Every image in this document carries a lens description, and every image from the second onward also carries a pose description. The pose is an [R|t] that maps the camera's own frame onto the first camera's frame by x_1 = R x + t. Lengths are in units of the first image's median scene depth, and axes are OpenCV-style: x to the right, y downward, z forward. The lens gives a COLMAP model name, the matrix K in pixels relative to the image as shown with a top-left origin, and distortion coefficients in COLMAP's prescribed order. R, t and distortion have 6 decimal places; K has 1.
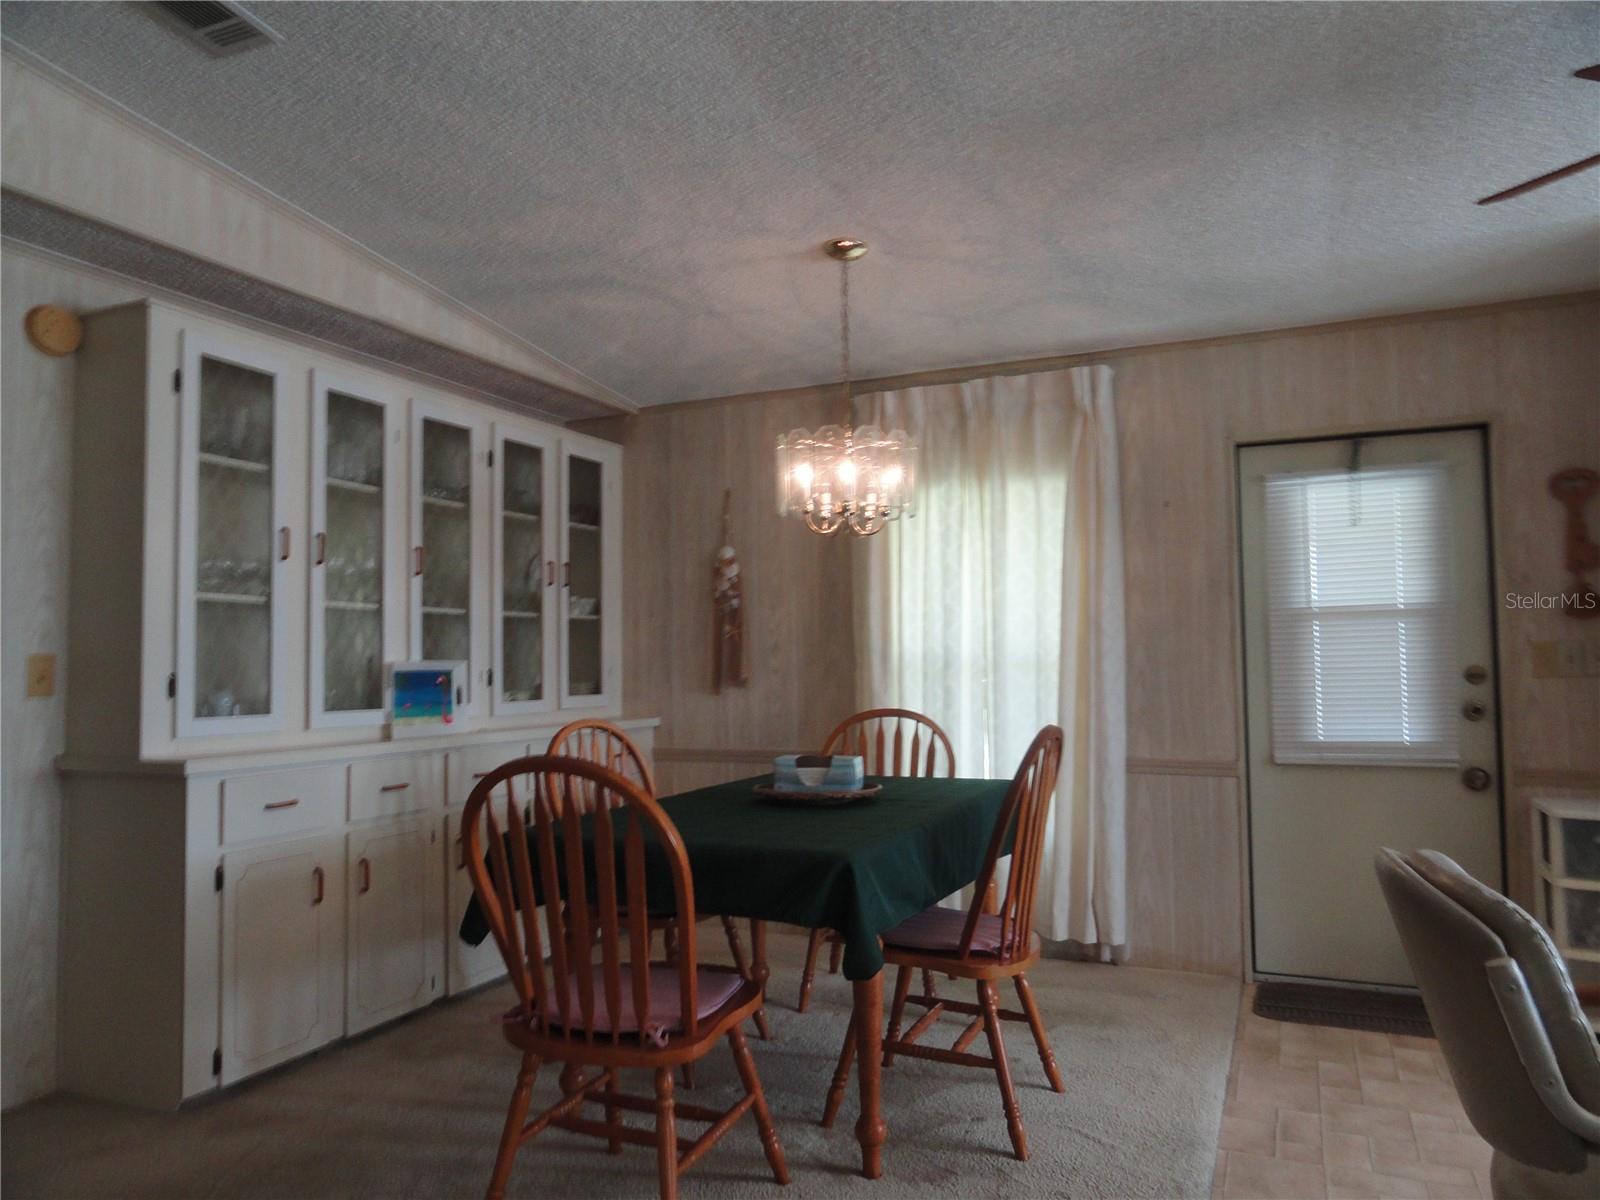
lens RADIAL K [[1108.6, 0, 797.8], [0, 1108.6, 604.0], [0, 0, 1]] dist [-0.004365, 0.005631]
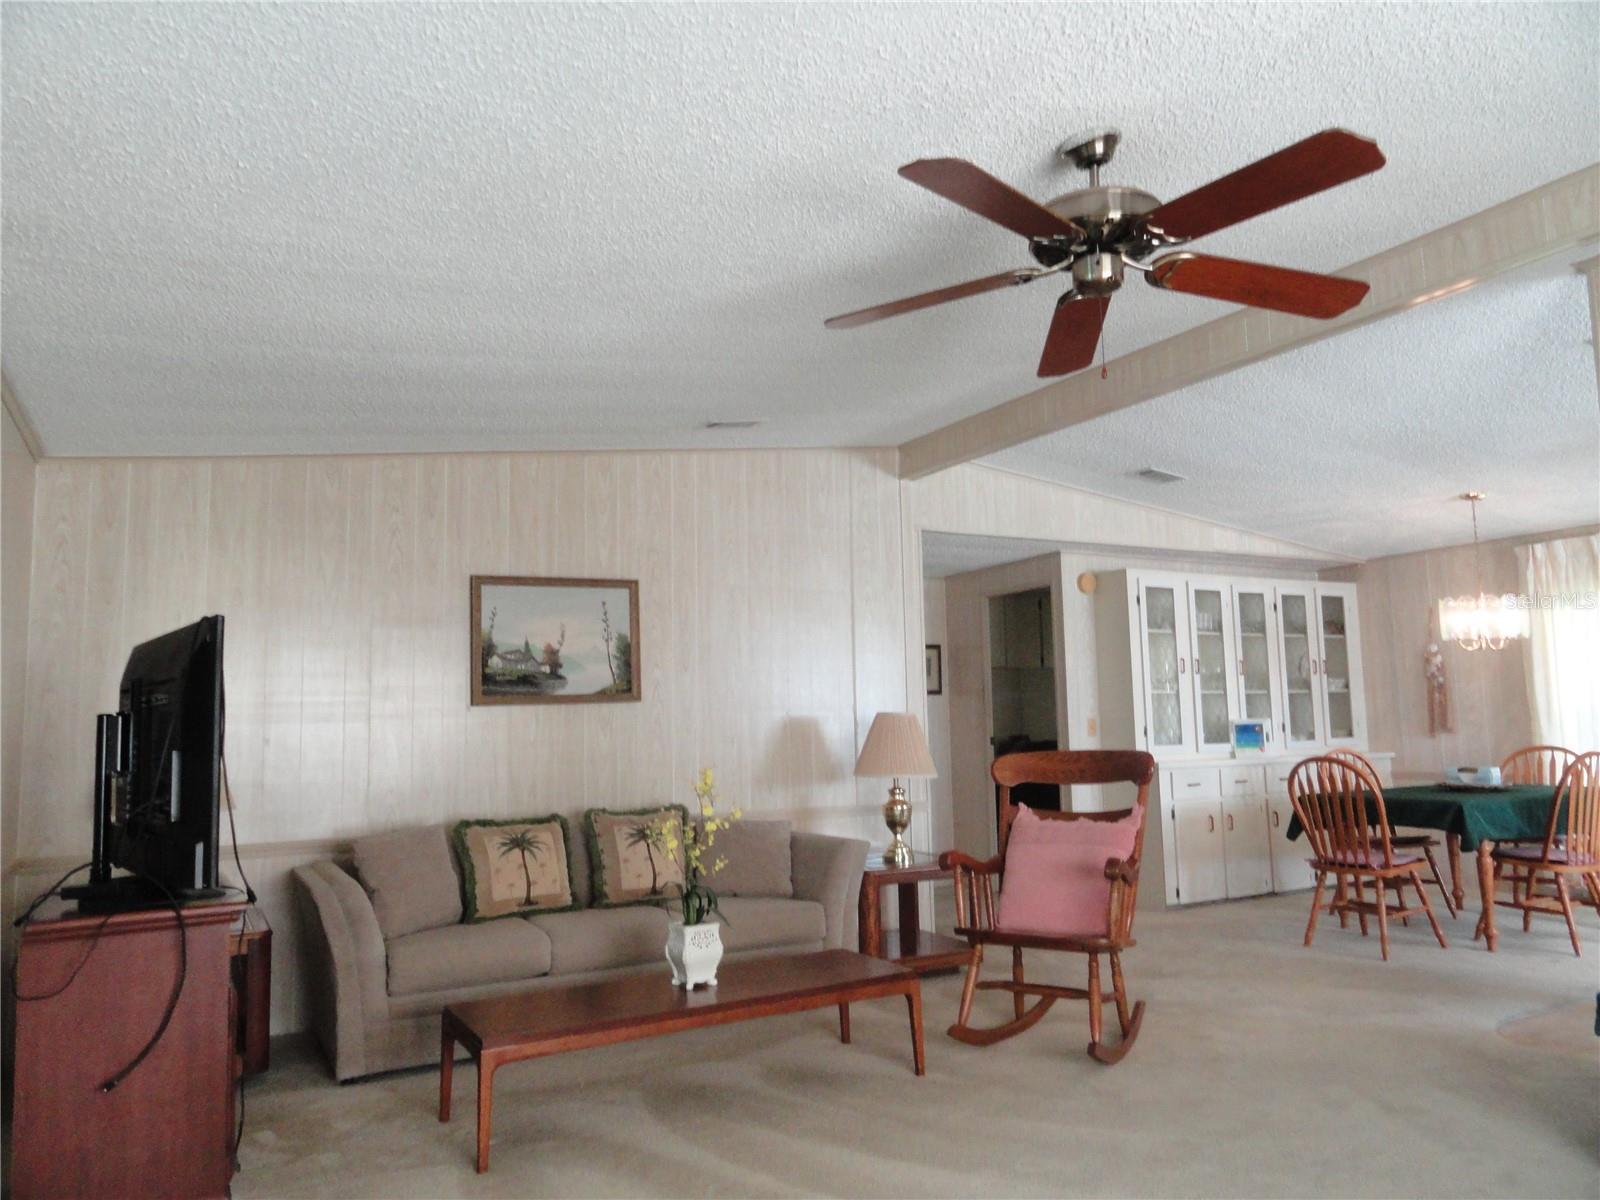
lens RADIAL K [[1108.6, 0, 793.6], [0, 1108.6, 600.5], [0, 0, 1]] dist [-0.004365, 0.005631]
pose [[0.791548, -0.071803, -0.606875, 0.234839], [0.043032, 0.997157, -0.061853, -0.072417], [0.609591, 0.022844, 0.792387, -1.075225]]
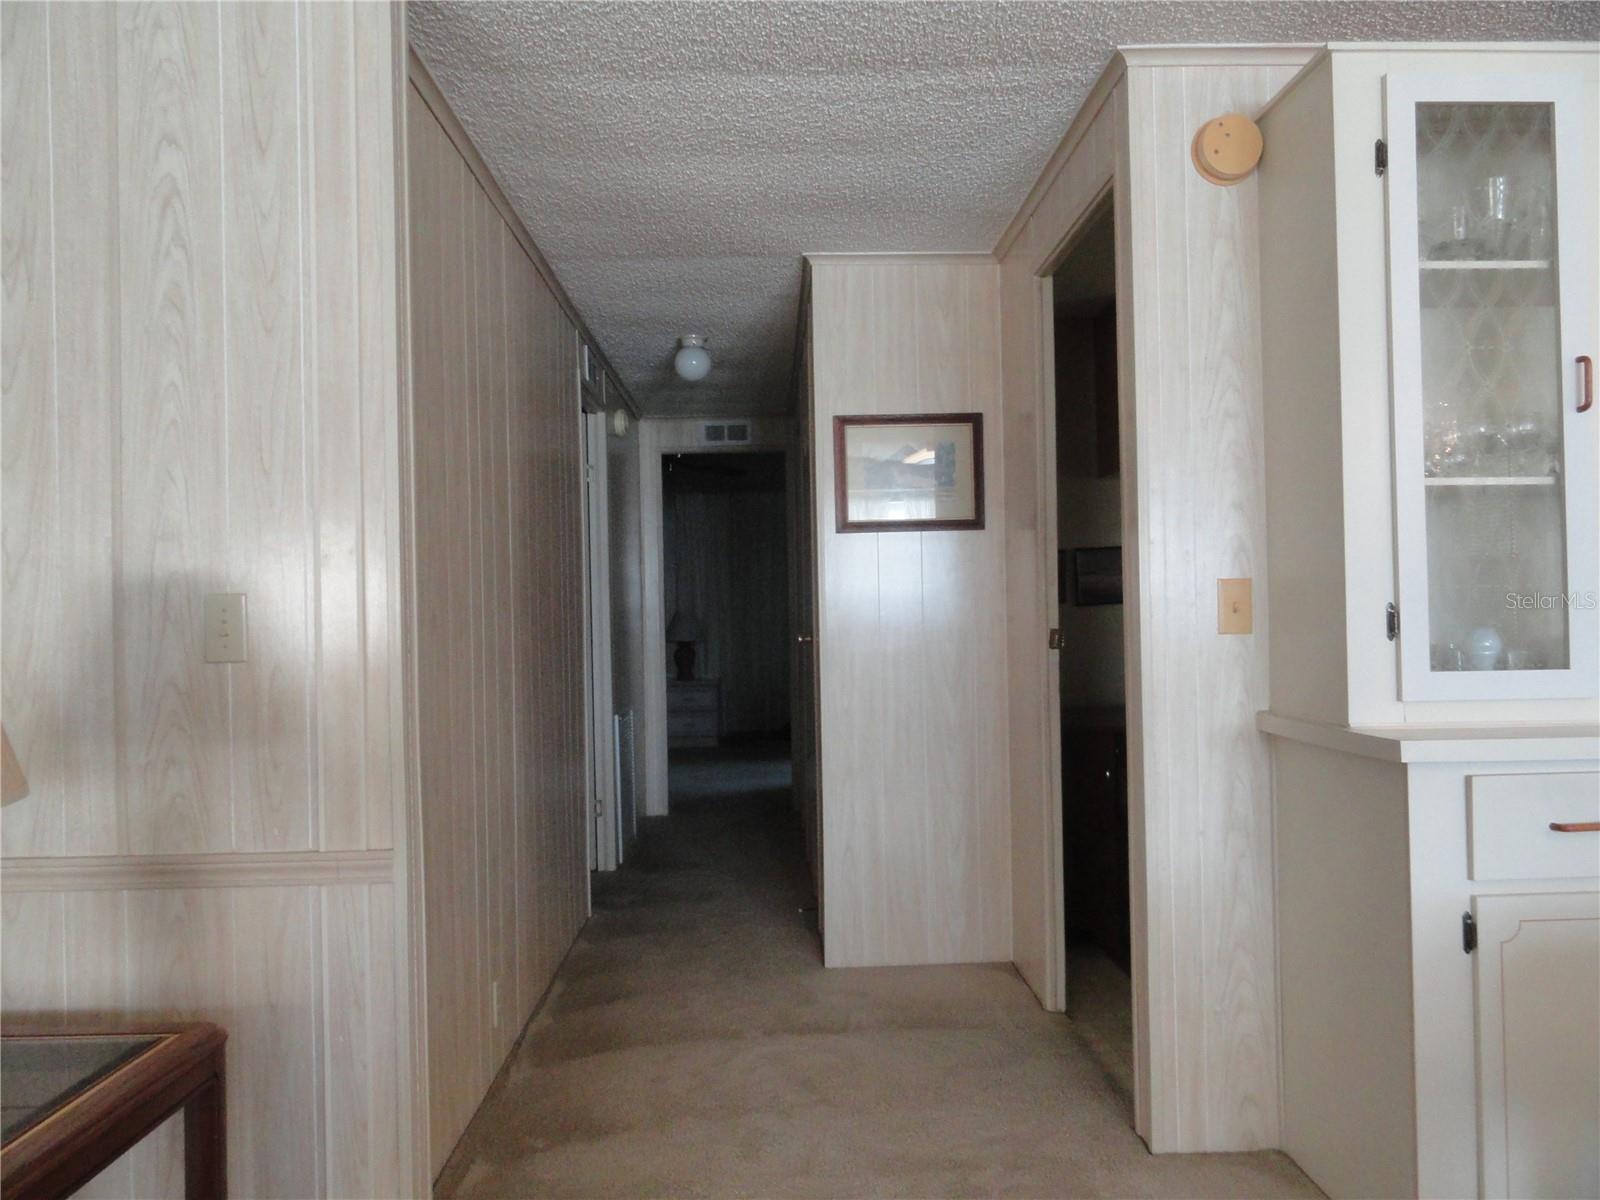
lens RADIAL K [[1108.6, 0, 797.4], [0, 1108.6, 598.3], [0, 0, 1]] dist [-0.004365, 0.005631]
pose [[0.430926, -0.006067, -0.902367, -0.099155], [0.062320, 0.997790, 0.023053, 0.018905], [0.900233, -0.066169, 0.430352, 0.324511]]
